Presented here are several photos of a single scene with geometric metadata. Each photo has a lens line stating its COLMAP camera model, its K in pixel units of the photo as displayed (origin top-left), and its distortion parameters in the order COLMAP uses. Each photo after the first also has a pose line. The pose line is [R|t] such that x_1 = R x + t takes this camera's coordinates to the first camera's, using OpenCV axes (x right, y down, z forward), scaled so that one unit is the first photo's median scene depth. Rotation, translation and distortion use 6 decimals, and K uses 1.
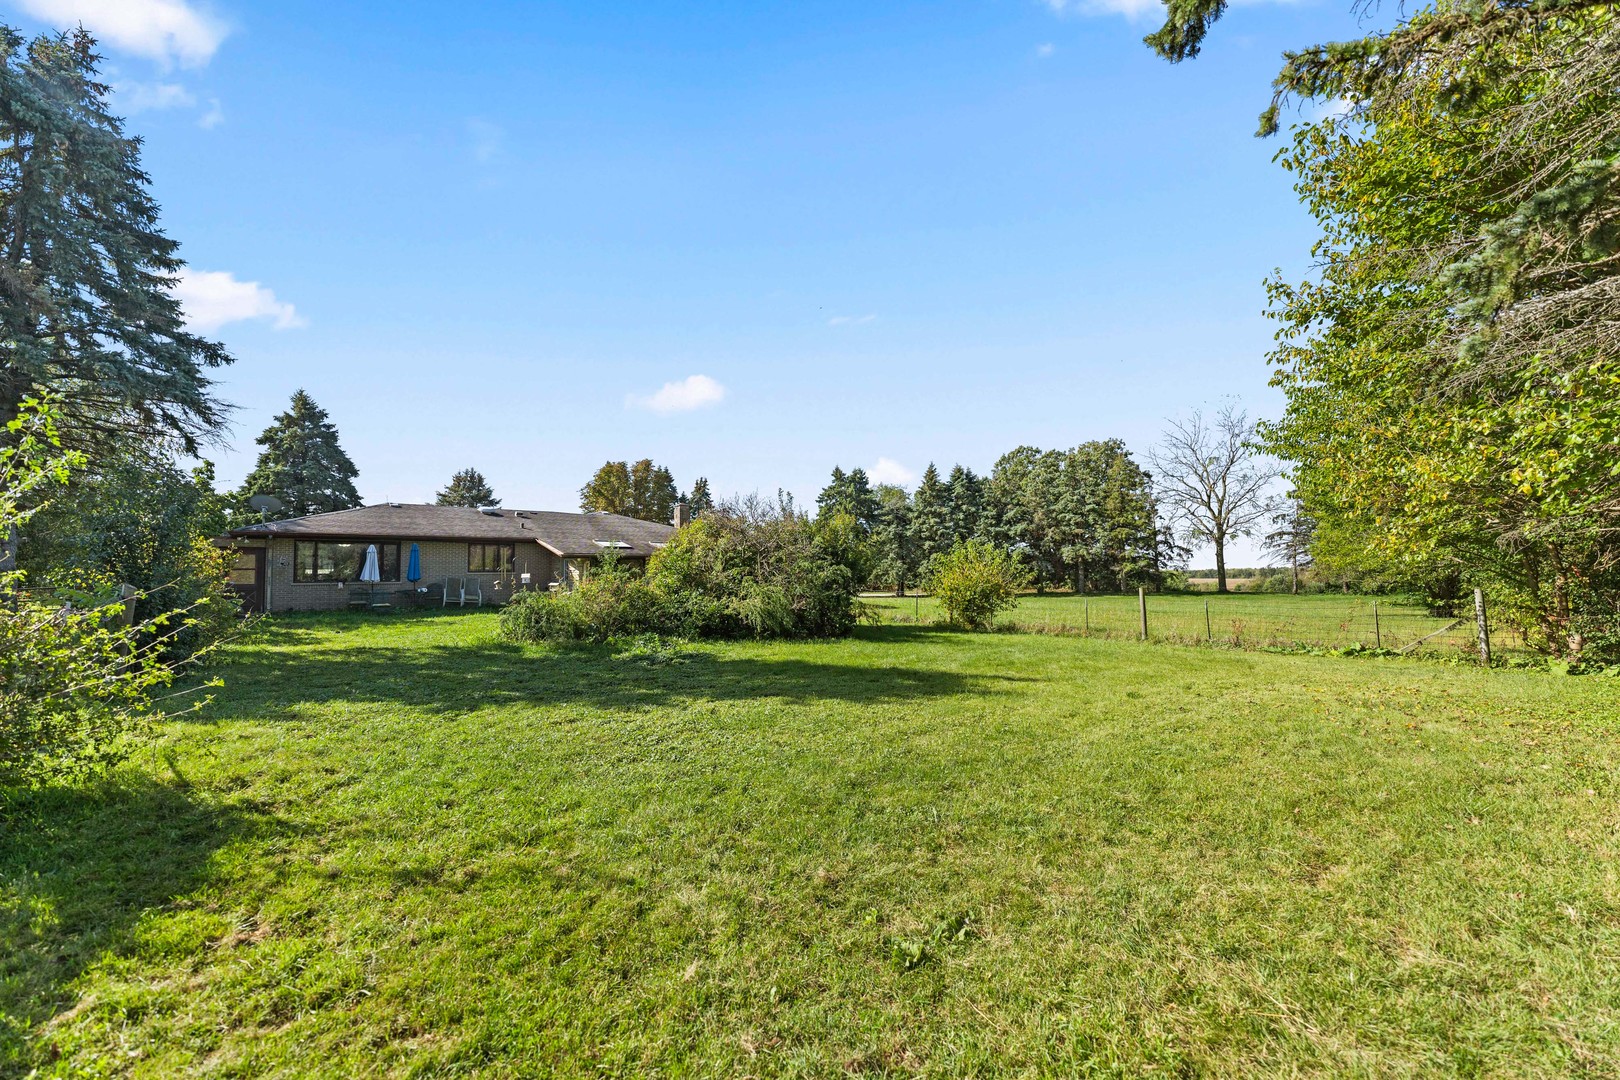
lens RADIAL K [[652.3, 0, 804.8], [0, 652.3, 536.5], [0, 0, 1]] dist [-0.002243, -0.000004]
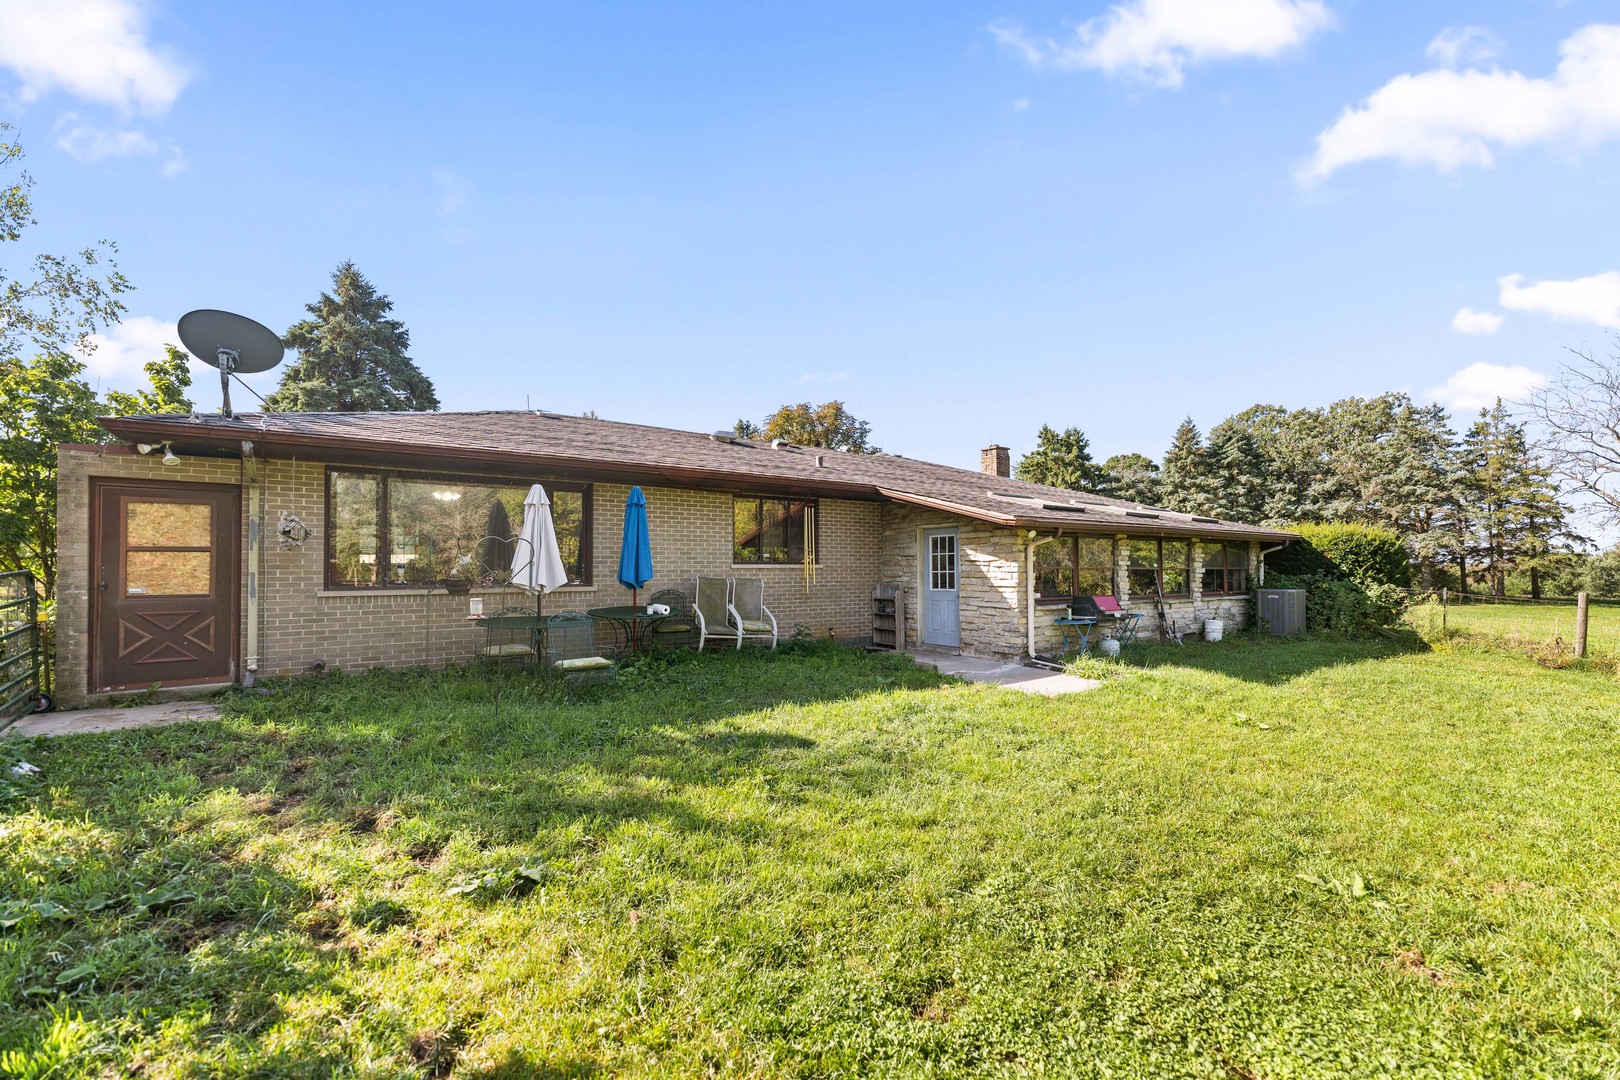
lens RADIAL K [[652.3, 0, 815.4], [0, 652.3, 545.6], [0, 0, 1]] dist [-0.002243, -0.000004]
pose [[0.998984, 0.006897, -0.044537, -0.208219], [-0.005787, 0.999670, 0.025009, 0.015349], [0.044695, -0.024726, 0.998695, 0.273141]]
